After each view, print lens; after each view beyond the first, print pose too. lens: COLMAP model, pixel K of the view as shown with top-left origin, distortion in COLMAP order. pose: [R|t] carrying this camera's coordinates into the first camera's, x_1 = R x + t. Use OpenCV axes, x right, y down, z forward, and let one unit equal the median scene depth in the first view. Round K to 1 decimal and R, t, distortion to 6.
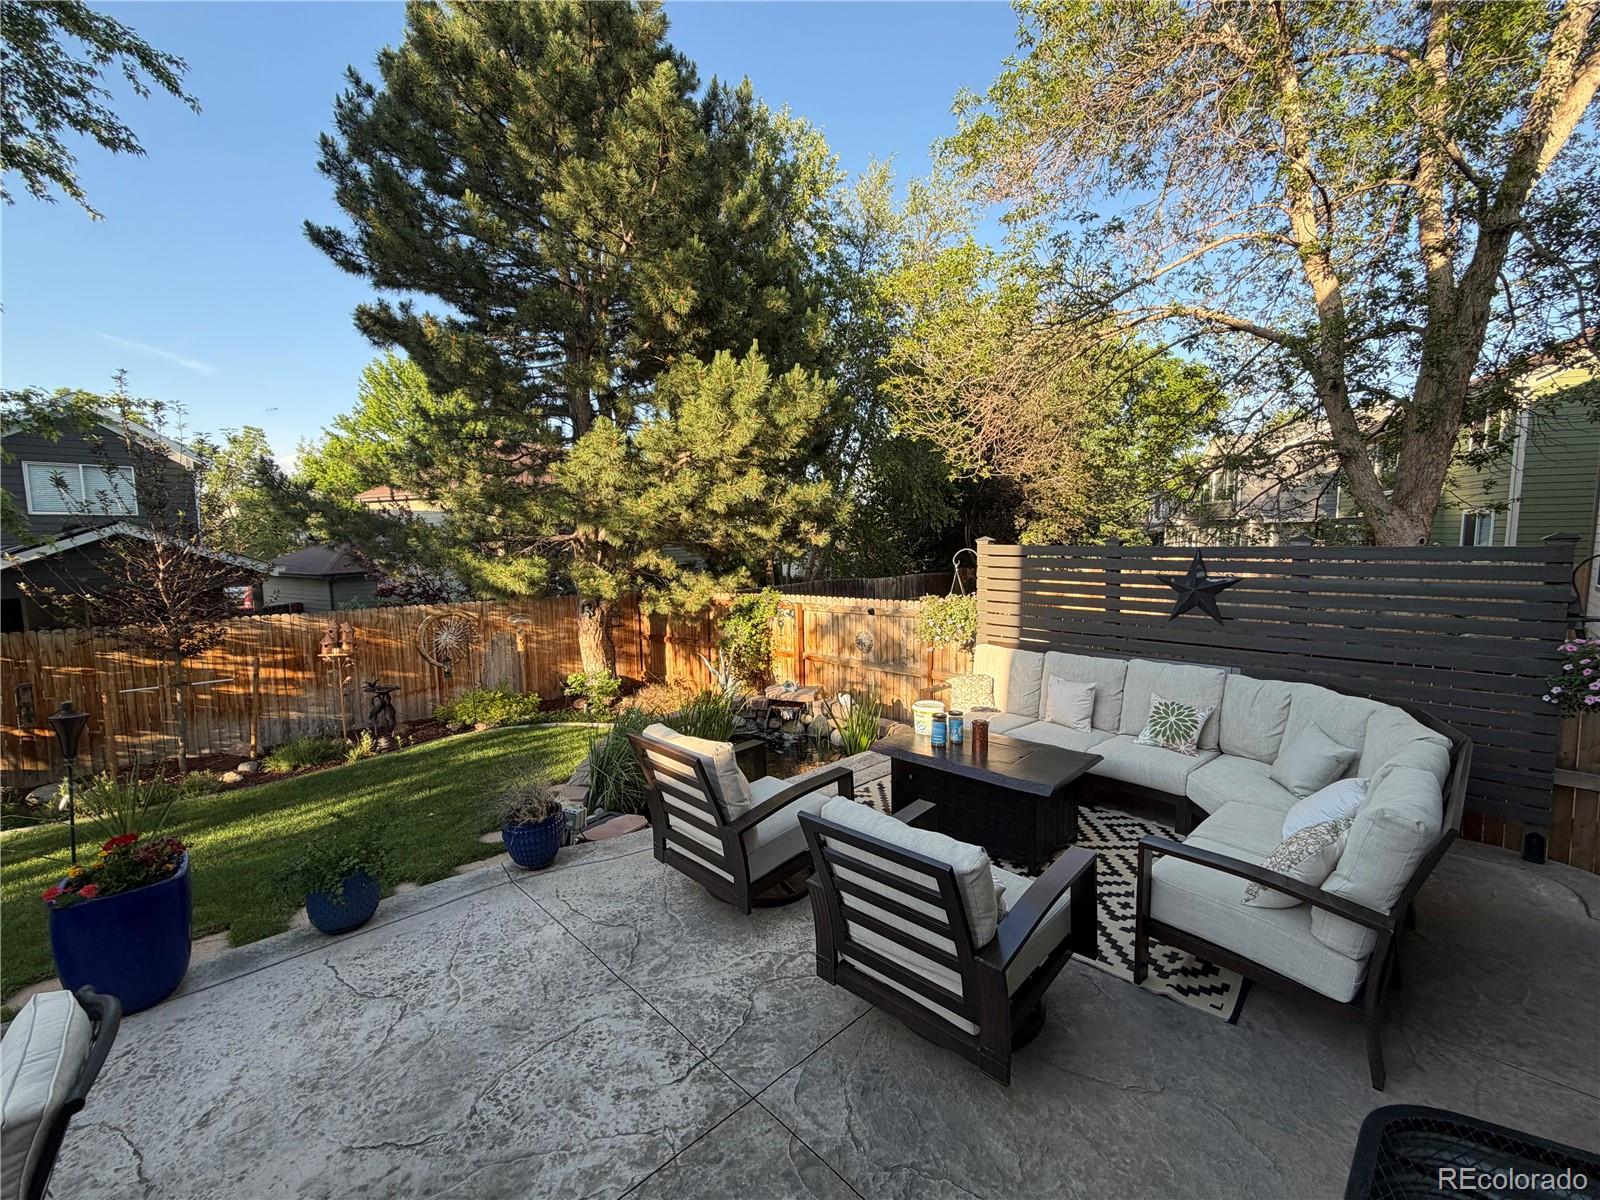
lens RADIAL K [[665.6, 0, 799.5], [0, 665.6, 607.0], [0, 0, 1]] dist [-0.000921, -0.000034]
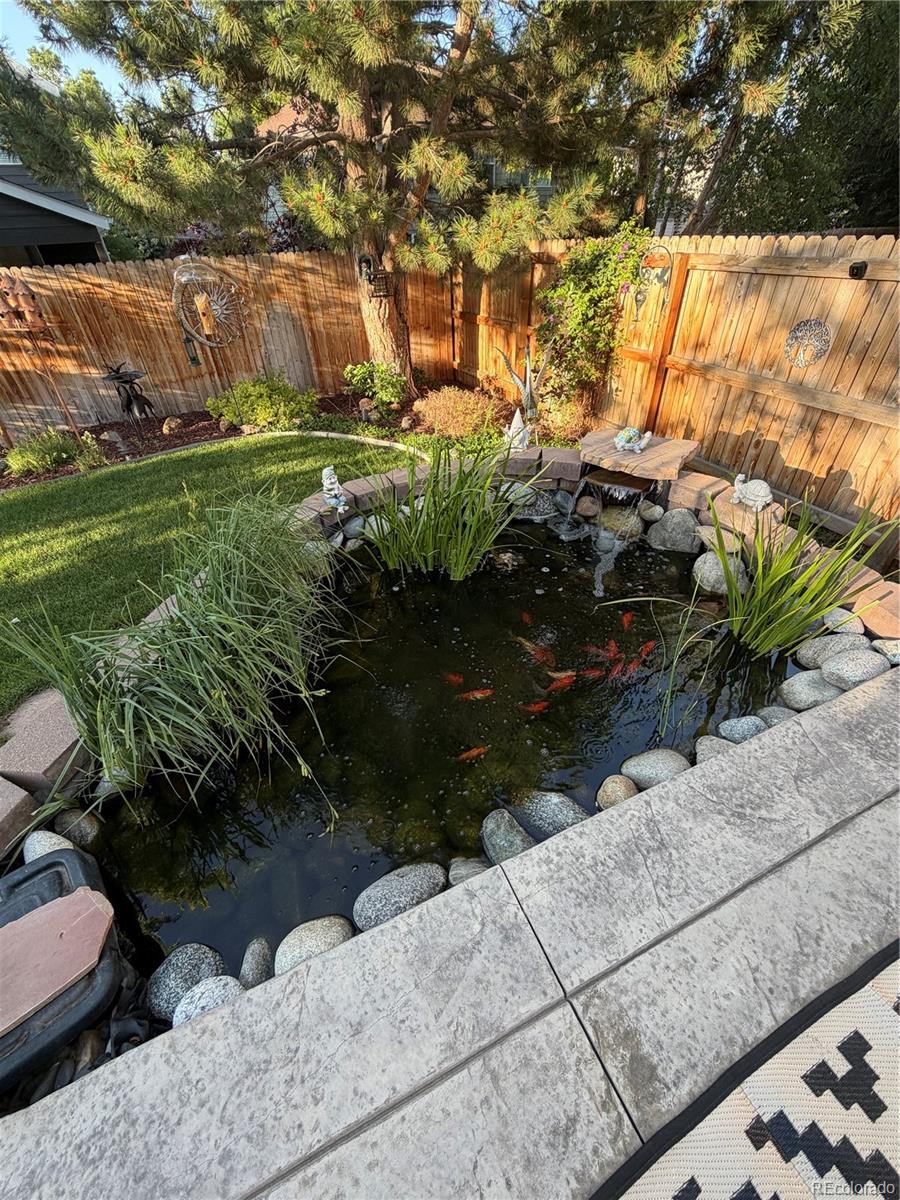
lens RADIAL K [[487.4, 0, 450.0], [0, 487.4, 600.0], [0, 0, 1]] dist [-0.001243, -0.000479]
pose [[0.940183, 0.198166, -0.277103, -0.017444], [-0.015679, 0.837715, 0.545882, 0.021329], [0.340308, -0.508885, 0.790713, 0.600626]]
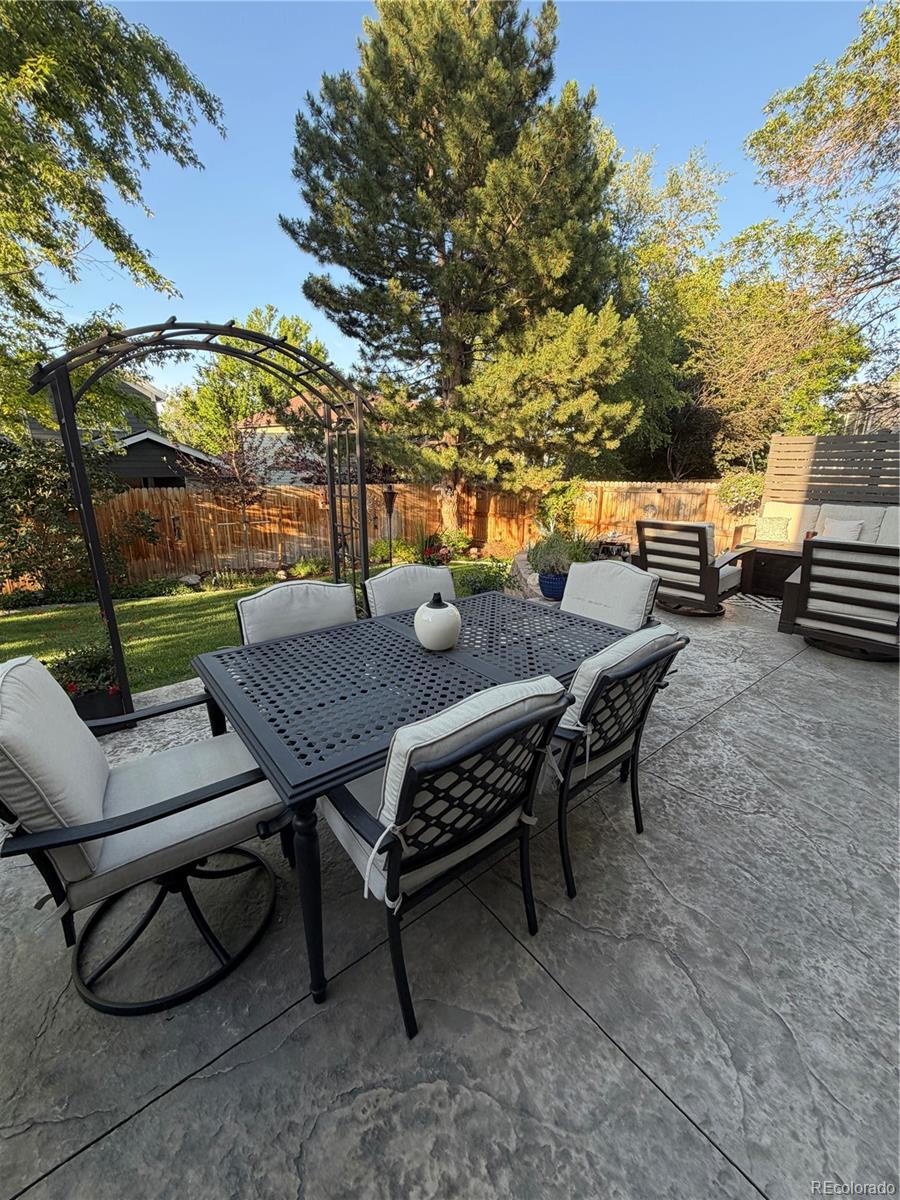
lens RADIAL K [[469.9, 0, 450.7], [0, 469.9, 596.9], [0, 0, 1]] dist [-0.002677, -0.000312]
pose [[0.995634, 0.040468, -0.084117, -0.301547], [-0.025822, 0.985377, 0.168419, 0.087950], [0.089703, -0.165511, 0.982120, -0.160615]]
